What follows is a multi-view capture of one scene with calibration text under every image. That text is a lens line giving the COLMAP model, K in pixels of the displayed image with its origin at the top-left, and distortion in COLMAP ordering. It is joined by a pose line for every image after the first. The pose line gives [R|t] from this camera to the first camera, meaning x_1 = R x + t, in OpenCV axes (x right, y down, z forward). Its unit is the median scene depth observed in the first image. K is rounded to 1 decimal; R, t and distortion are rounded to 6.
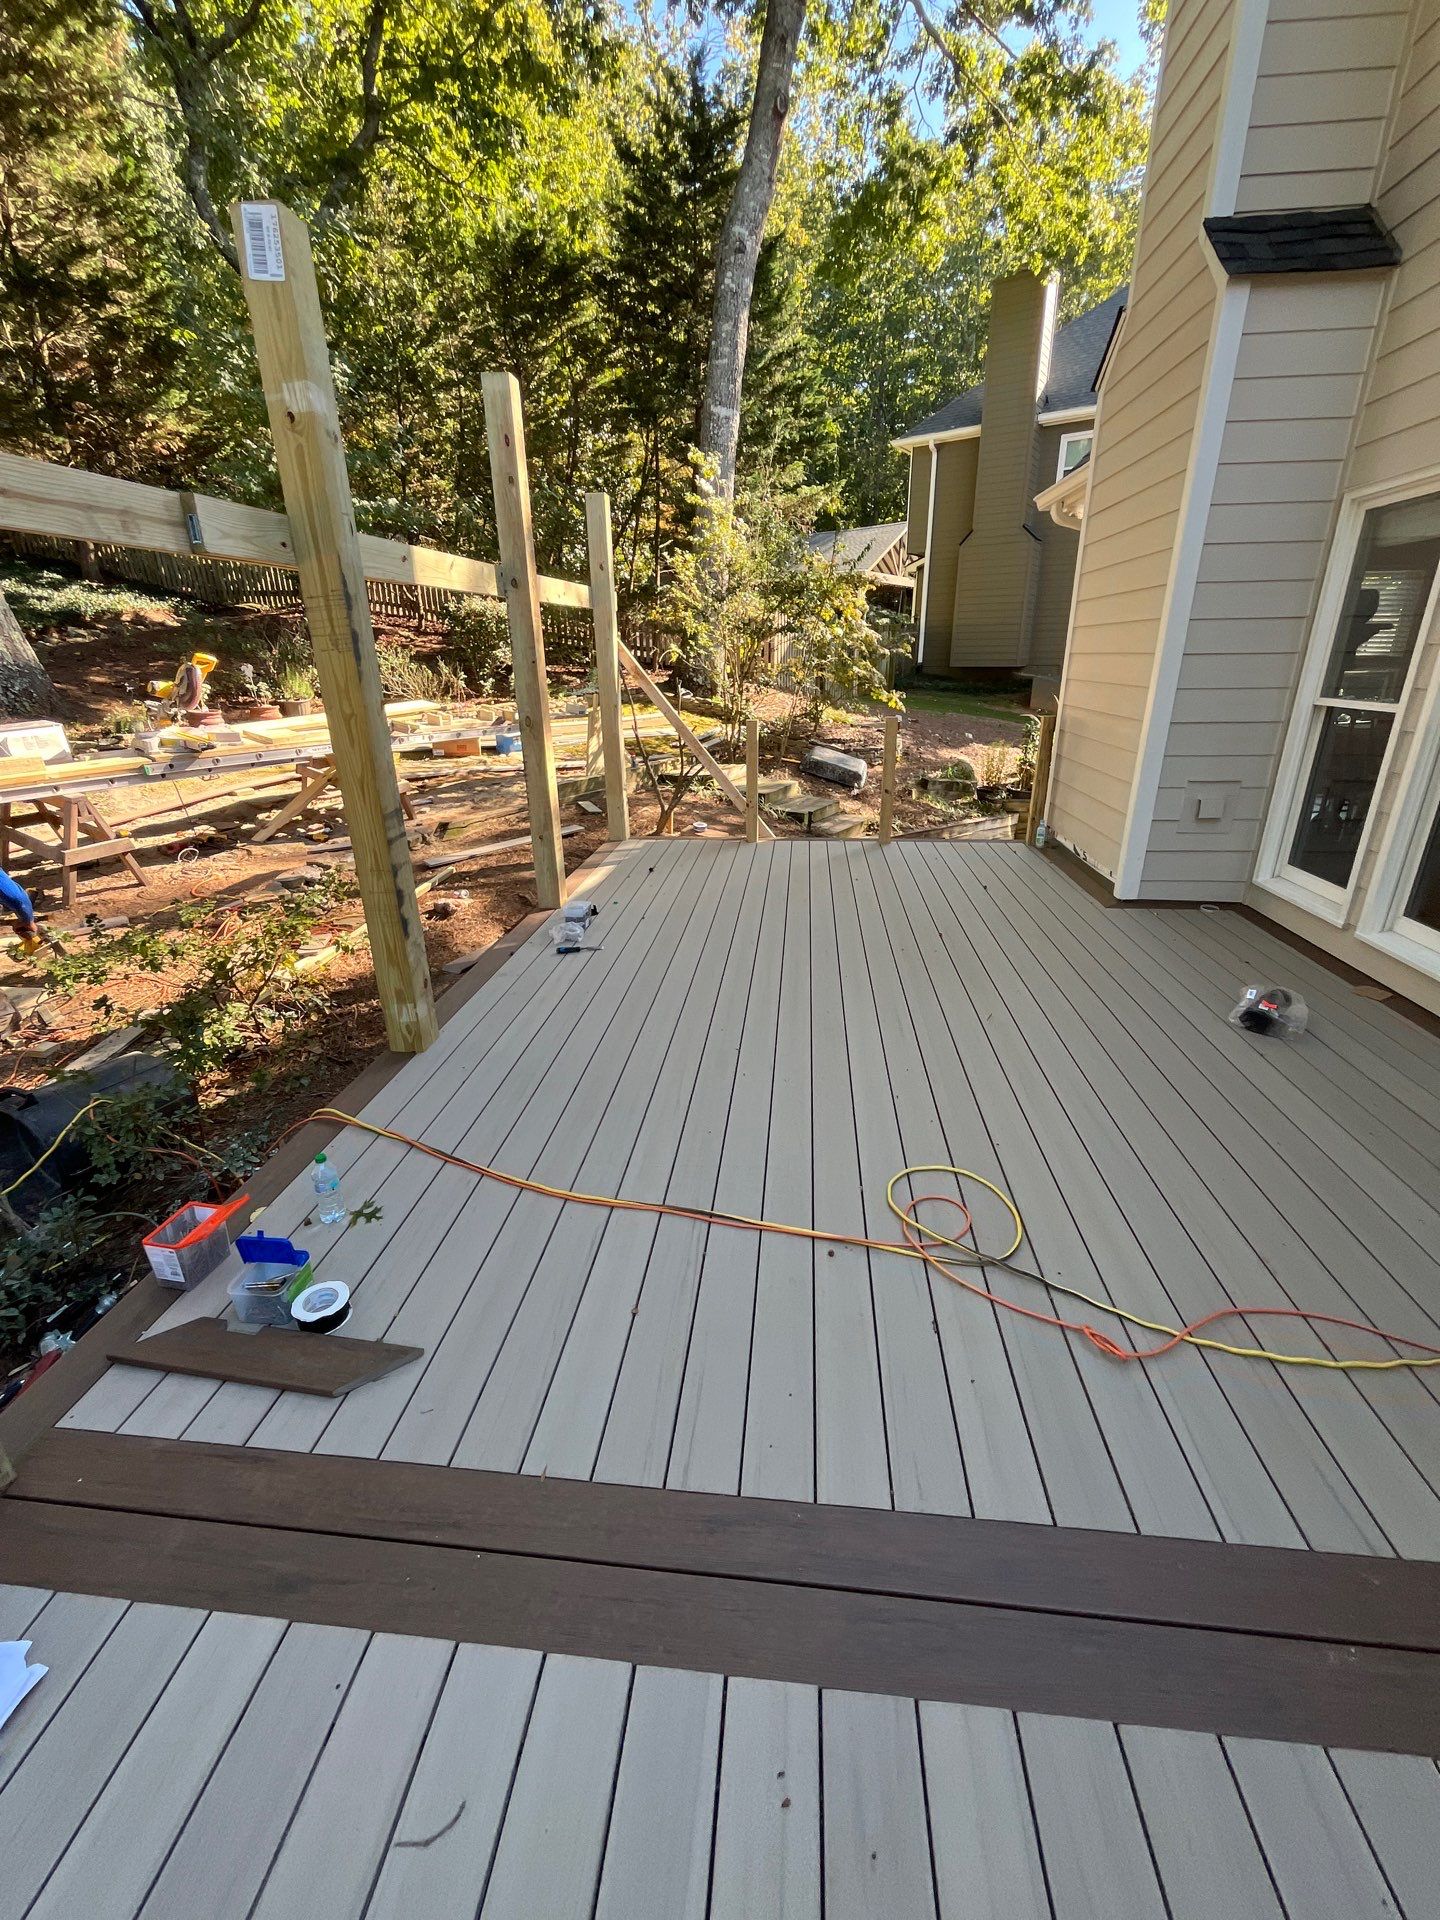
lens RADIAL K [[777.0, 0, 714.4], [0, 777.0, 958.1], [0, 0, 1]] dist [-0.001606, -0.001865]
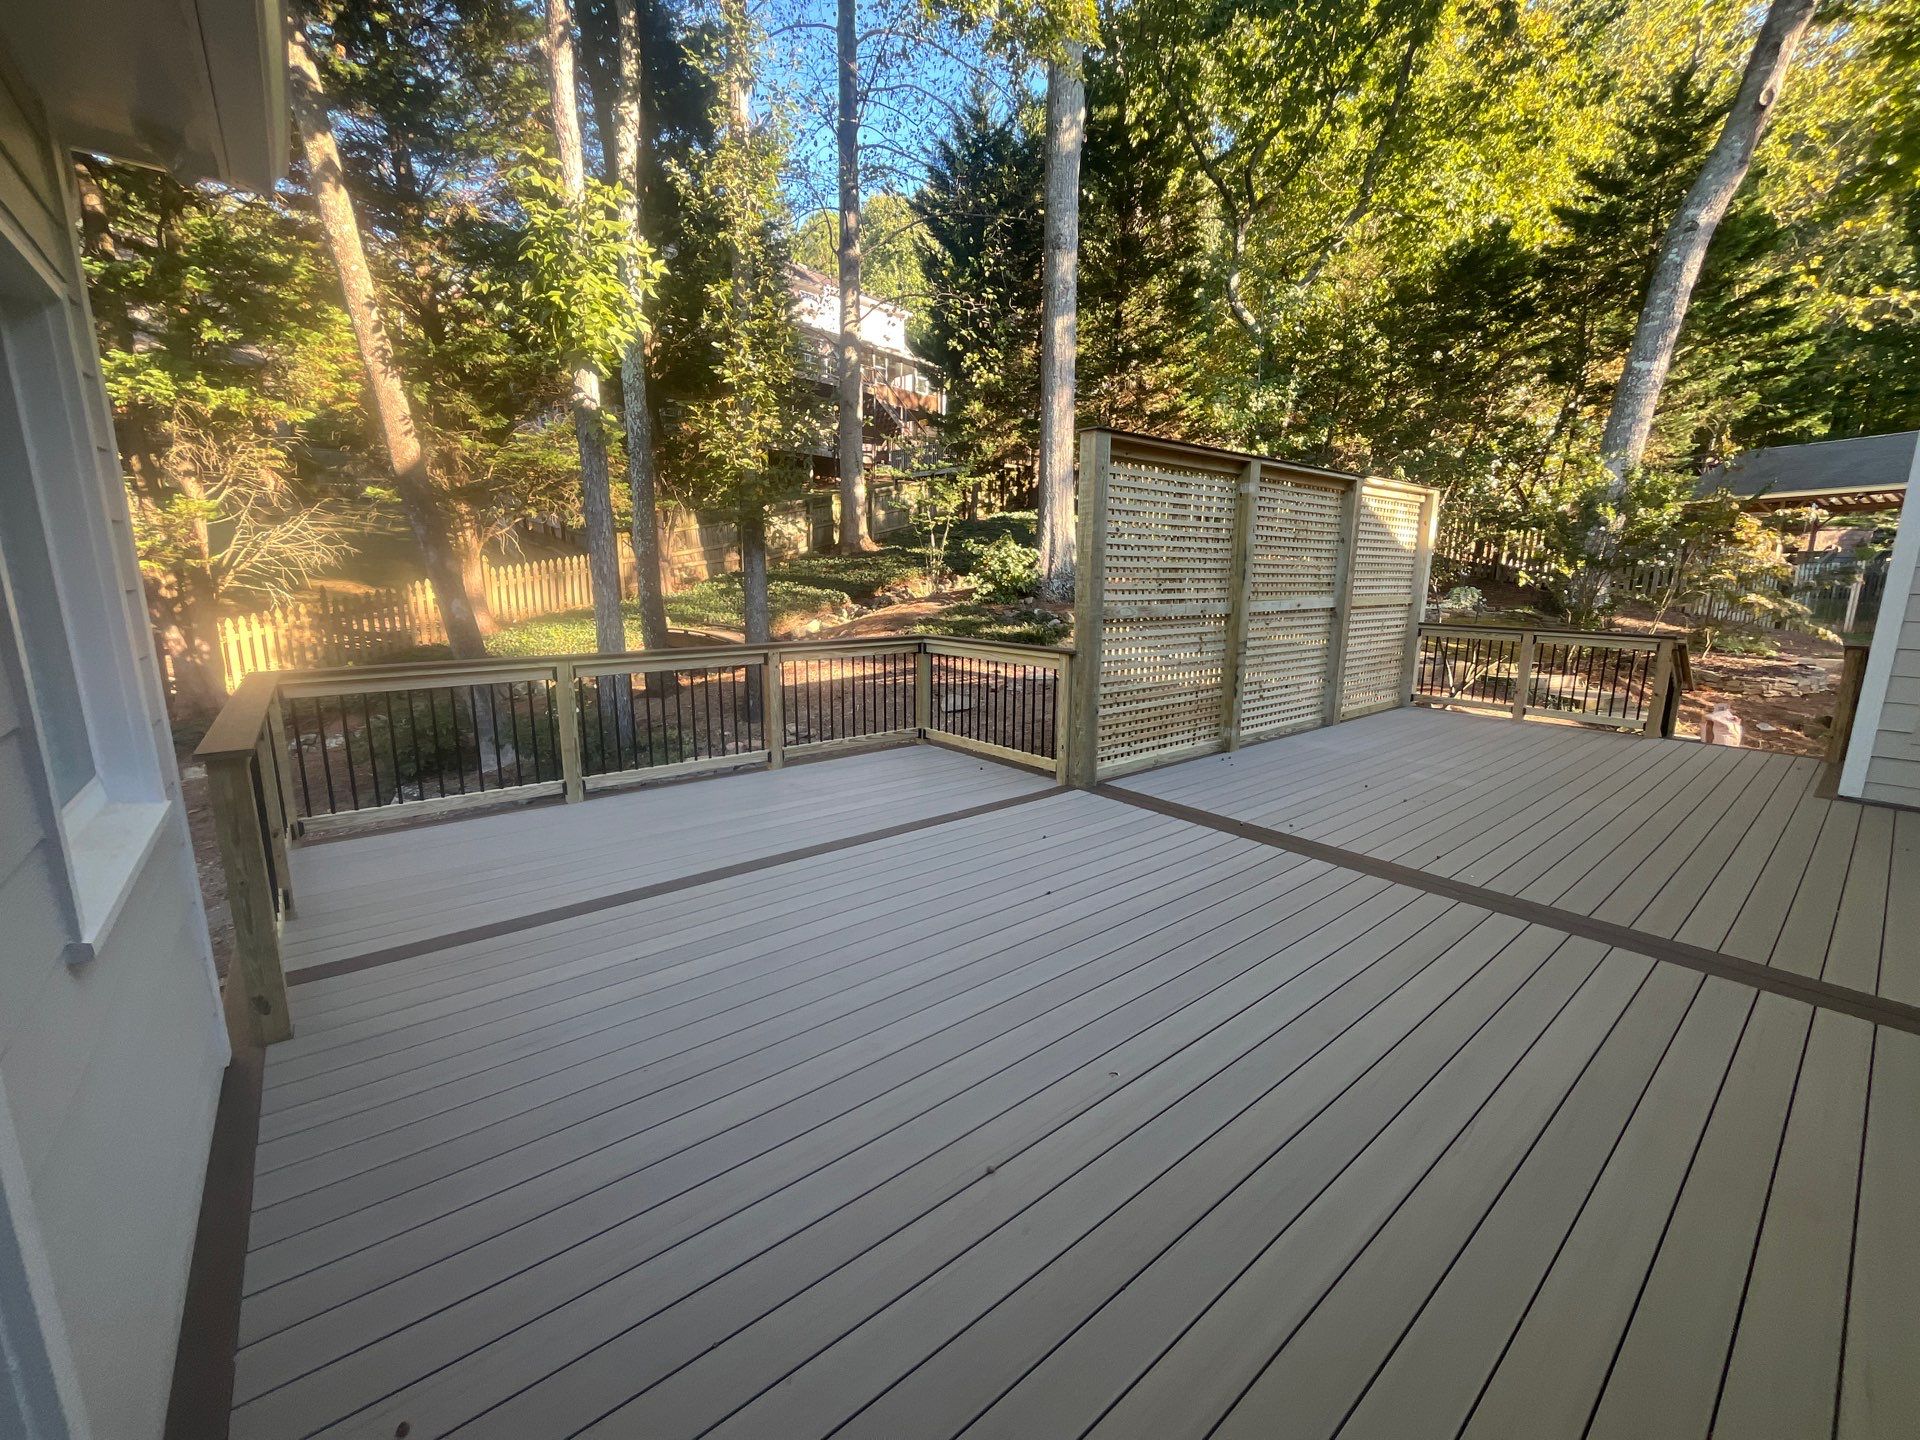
lens RADIAL K [[778.8, 0, 959.5], [0, 778.8, 726.6], [0, 0, 1]] dist [-0.000599, -0.000209]
pose [[0.717807, 0.159401, -0.677750, 0.147110], [-0.273968, 0.959575, -0.064476, 0.107791], [0.640074, 0.231962, 0.732460, -0.293899]]
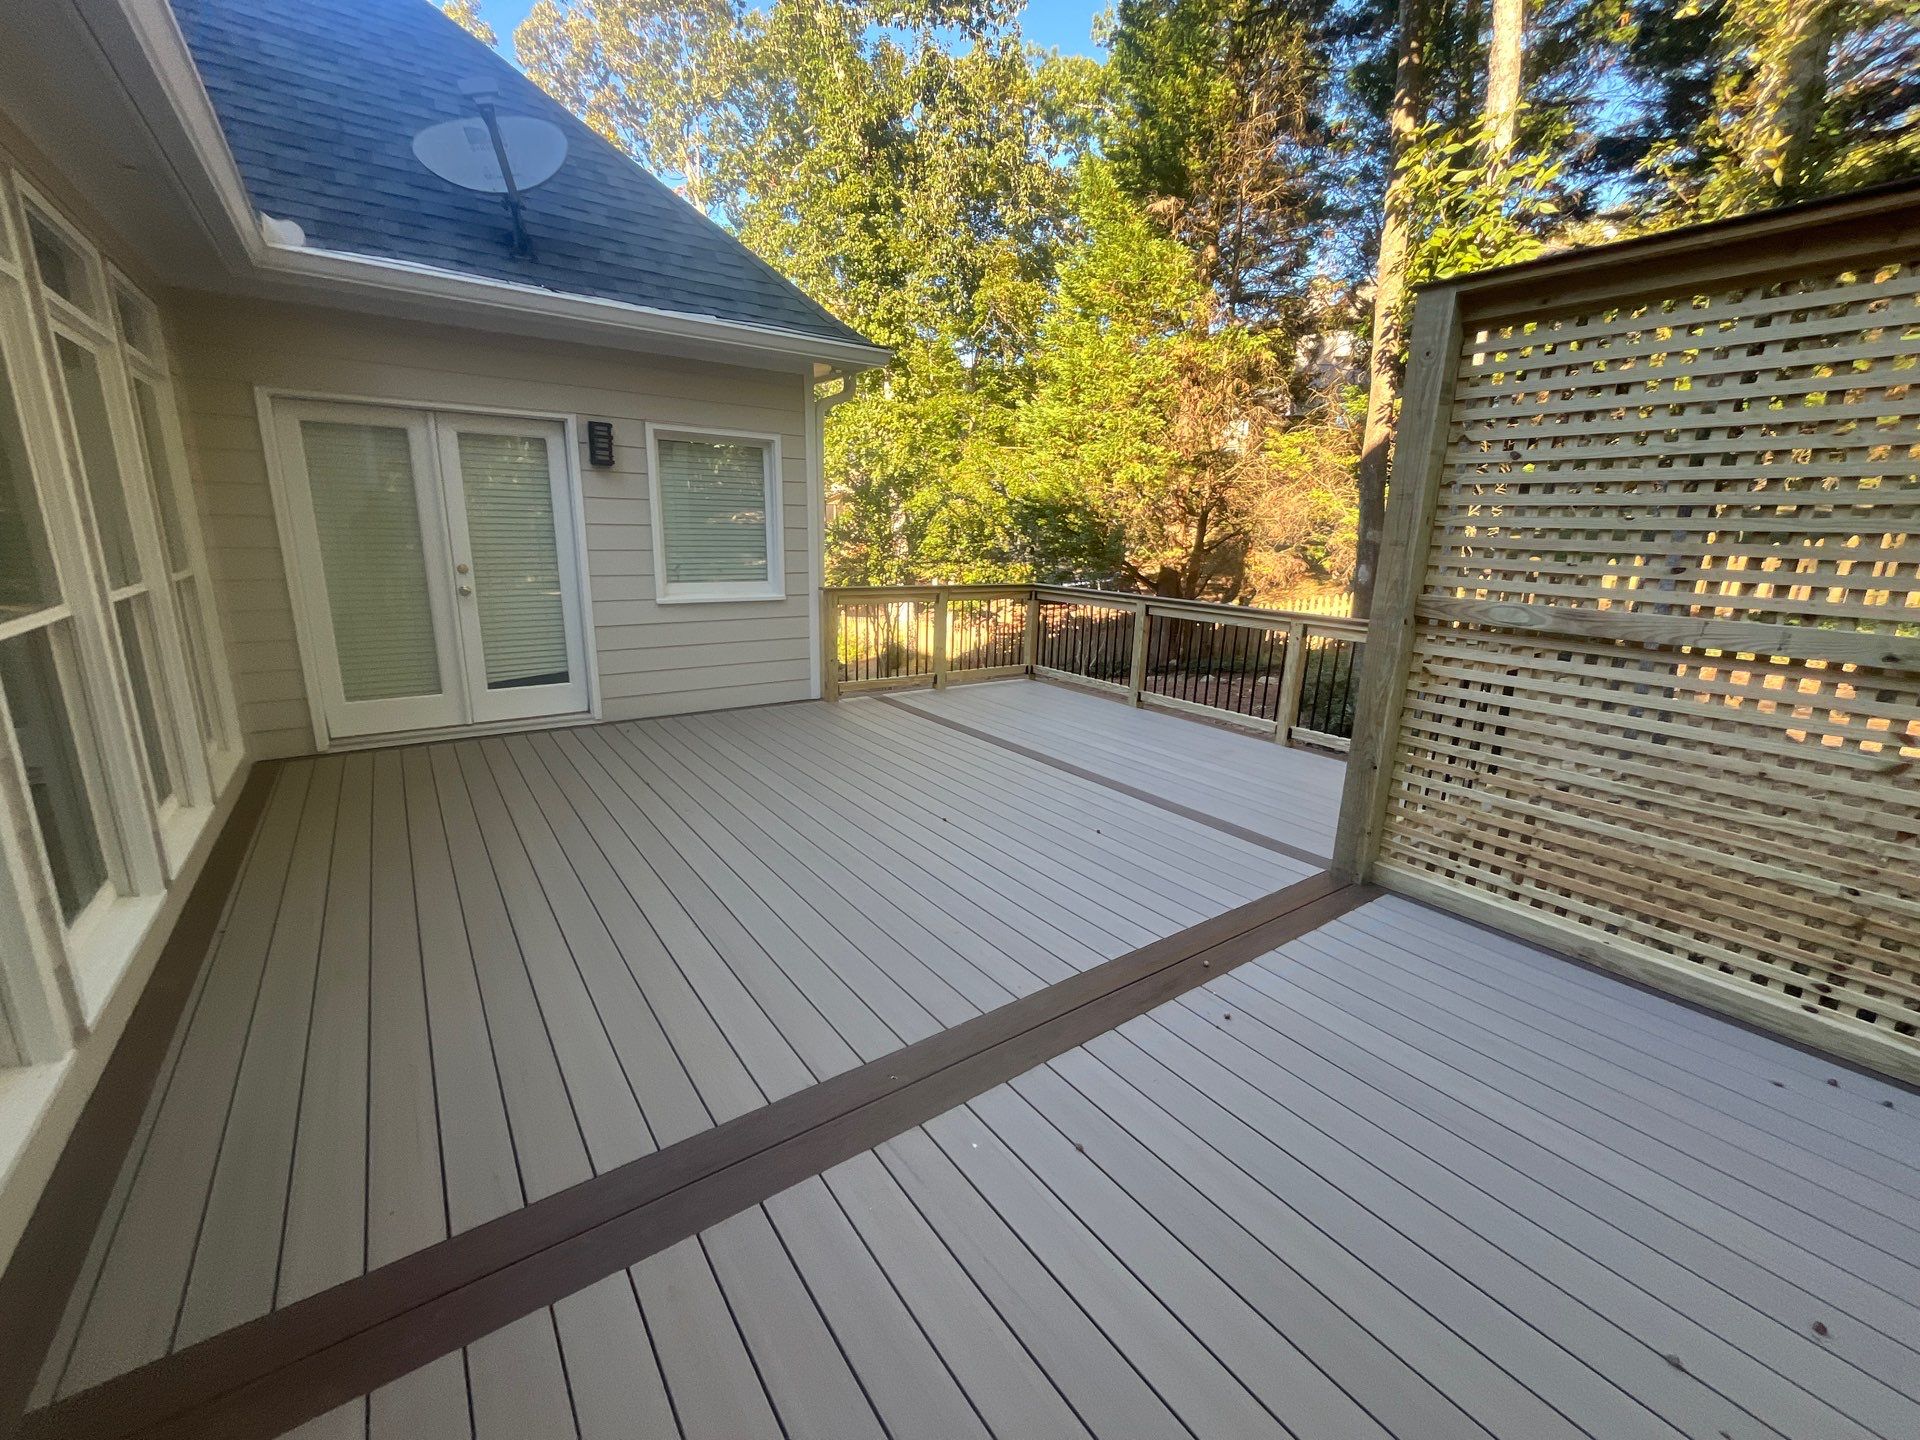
lens RADIAL K [[778.8, 0, 960.5], [0, 778.8, 722.8], [0, 0, 1]] dist [-0.000599, -0.000209]
pose [[-0.738048, 0.159360, -0.655660, 0.184771], [-0.264337, 0.825754, 0.498254, -0.071837], [0.620815, 0.541050, -0.567321, 0.166646]]
